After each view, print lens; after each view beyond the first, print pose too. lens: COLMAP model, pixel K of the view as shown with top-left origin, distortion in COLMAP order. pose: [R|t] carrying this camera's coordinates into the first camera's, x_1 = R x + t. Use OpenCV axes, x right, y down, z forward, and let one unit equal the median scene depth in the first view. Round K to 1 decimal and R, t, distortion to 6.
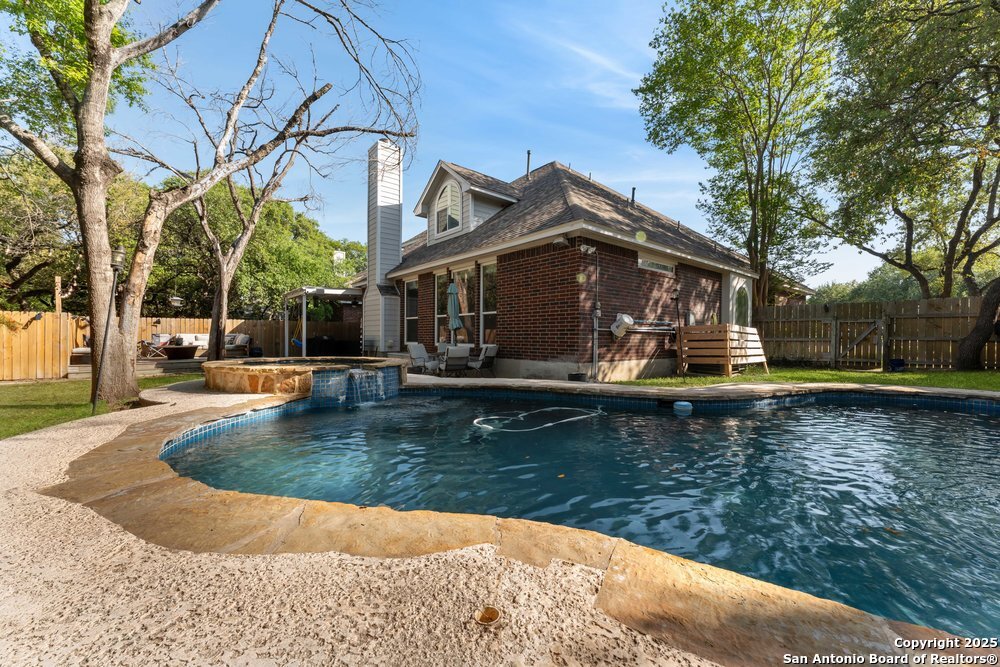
lens RADIAL K [[399.7, 0, 496.1], [0, 399.7, 341.8], [0, 0, 1]] dist [0.000925, 0.000586]
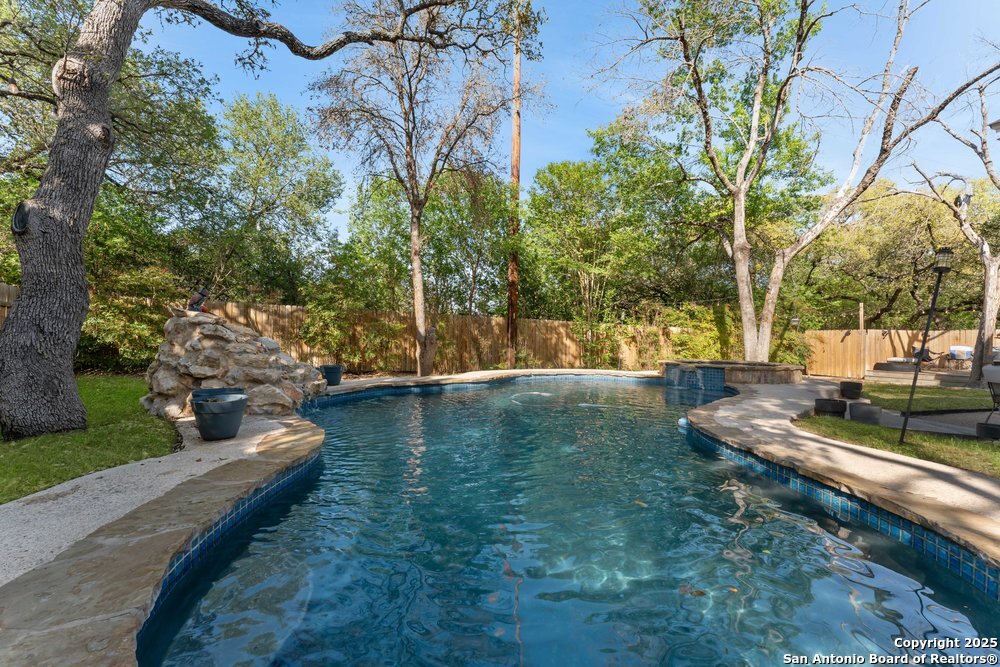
lens RADIAL K [[396.7, 0, 505.5], [0, 396.7, 332.3], [0, 0, 1]] dist [0.008944, -0.000336]
pose [[-0.375255, -0.028189, -0.926493, 0.530523], [-0.026852, 0.999449, -0.019533, -0.005789], [0.926532, 0.017548, -0.375805, 0.353784]]
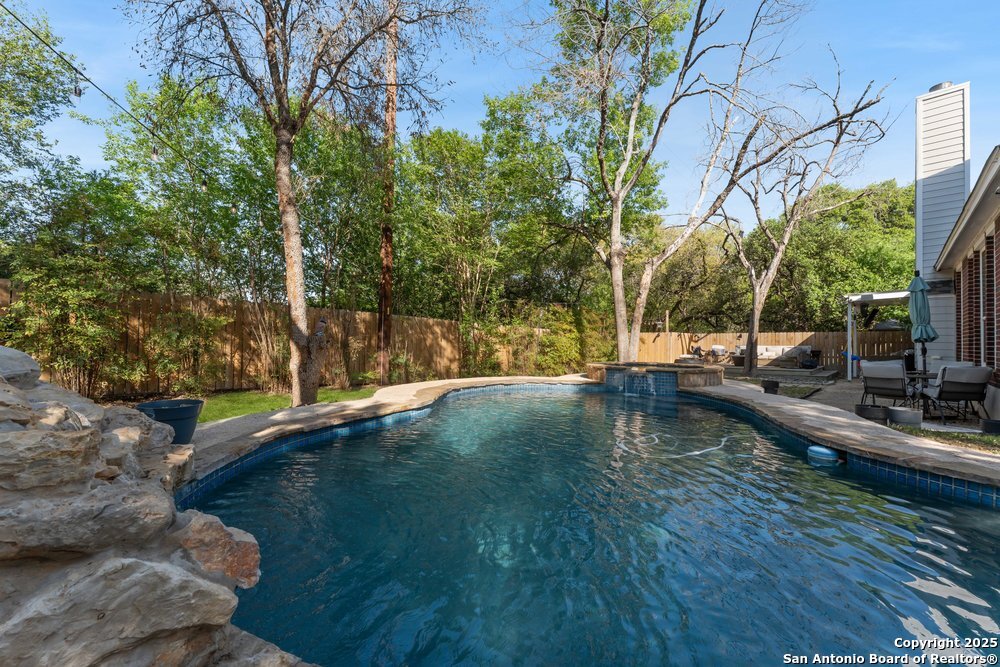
lens RADIAL K [[395.5, 0, 500.0], [0, 395.5, 333.5], [0, 0, 1]] dist [0.000649, 0.000180]
pose [[0.100105, -0.026416, -0.994626, 0.397776], [-0.023756, 0.999299, -0.028931, -0.004574], [0.994693, 0.026525, 0.099408, 0.141608]]
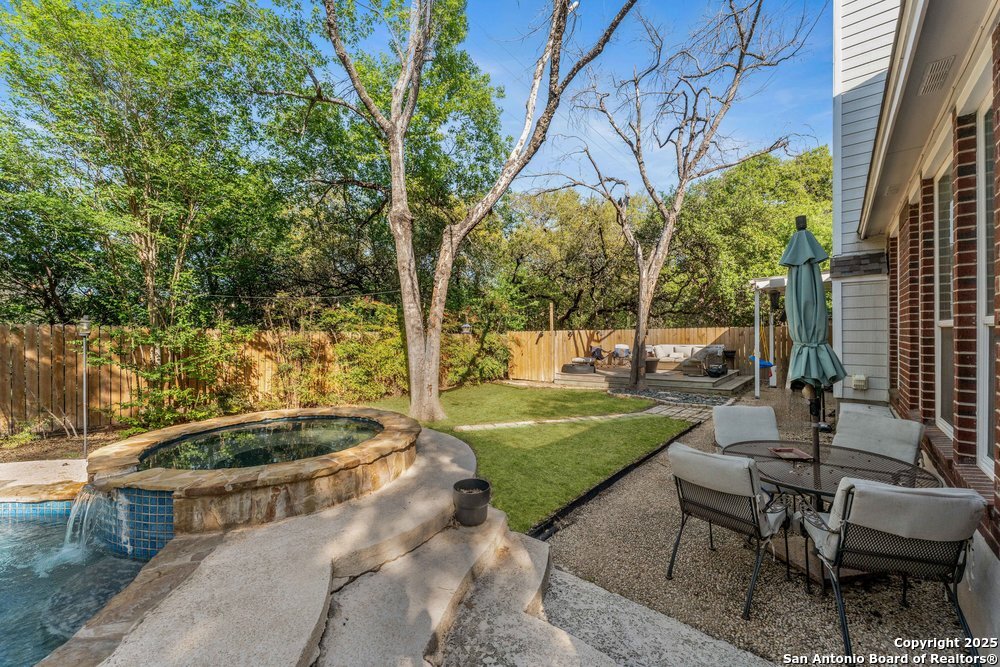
lens RADIAL K [[395.5, 0, 500.0], [0, 395.5, 333.5], [0, 0, 1]] dist [0.000649, 0.000180]
pose [[0.171787, -0.006978, -0.985109, 0.112766], [-0.001199, 0.999973, -0.007293, -0.049689], [0.985133, 0.002434, 0.171774, 0.551521]]
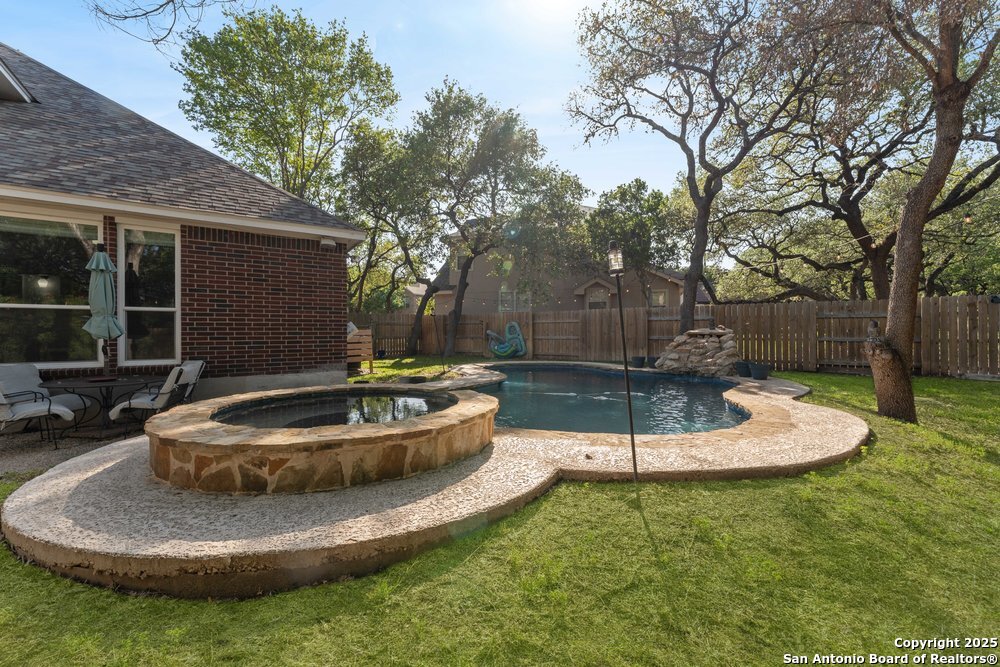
lens RADIAL K [[395.5, 0, 500.0], [0, 395.5, 333.5], [0, 0, 1]] dist [0.000649, 0.000180]
pose [[0.101532, -0.008837, 0.994793, -0.448809], [0.012658, 0.999891, 0.007590, -0.024966], [-0.994752, 0.011822, 0.101633, 0.311005]]
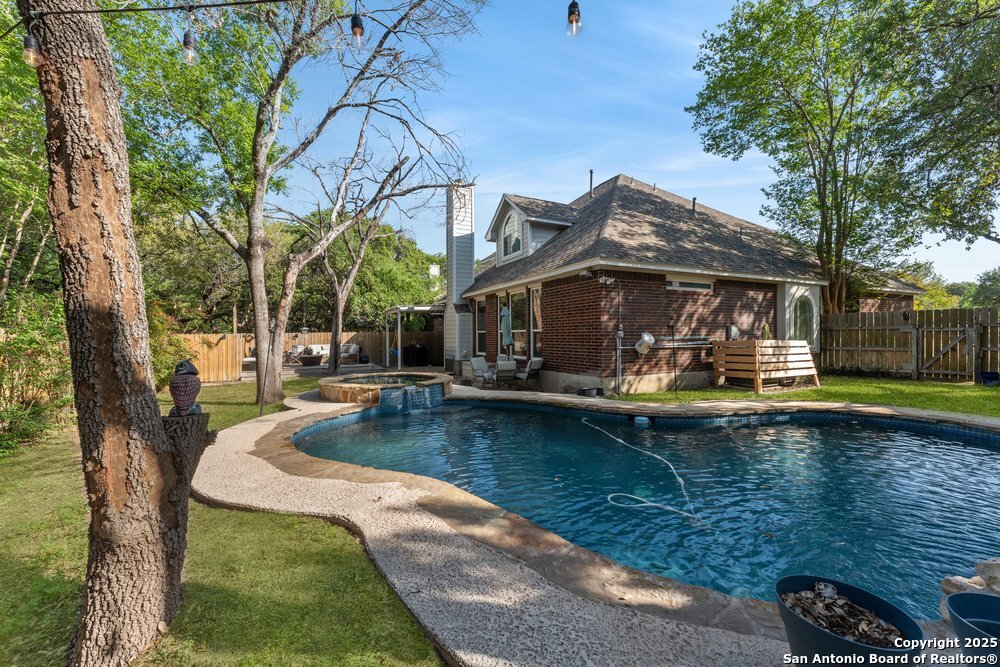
lens RADIAL K [[402.1, 0, 497.9], [0, 402.1, 334.3], [0, 0, 1]] dist [0.001560, 0.000266]
pose [[0.971017, -0.014949, -0.238544, 0.117806], [0.012229, 0.999842, -0.012878, -0.037108], [0.238699, 0.009587, 0.971046, -0.128275]]
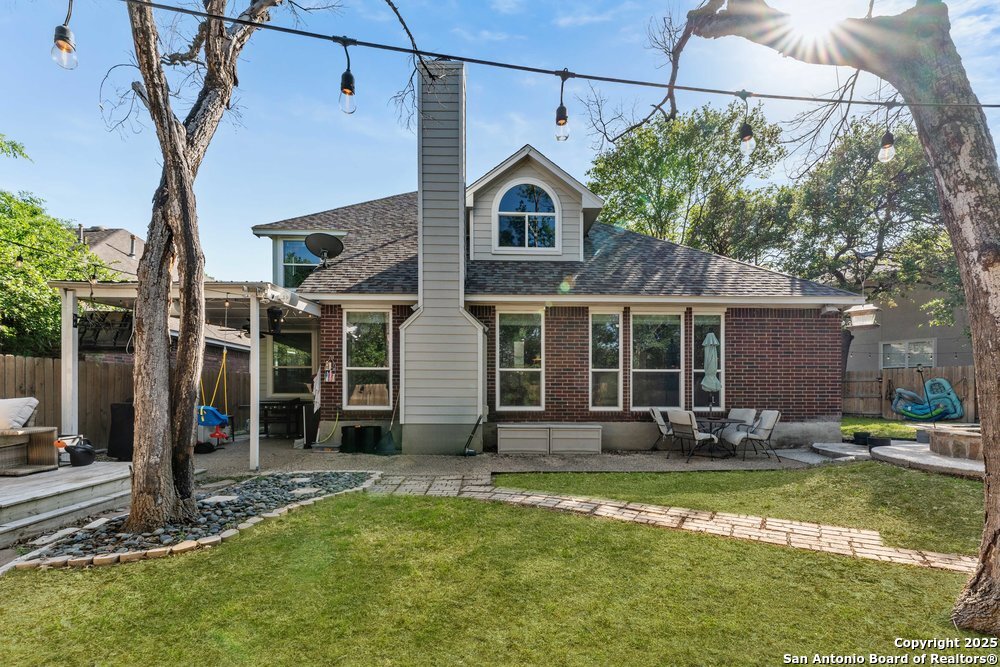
lens RADIAL K [[417.9, 0, 495.4], [0, 417.9, 397.2], [0, 0, 1]] dist [0.000302, 0.000168]
pose [[0.614775, -0.010953, 0.788626, -0.798845], [0.009195, 0.999935, 0.006720, -0.020067], [-0.788649, 0.003120, 0.614836, 0.636390]]
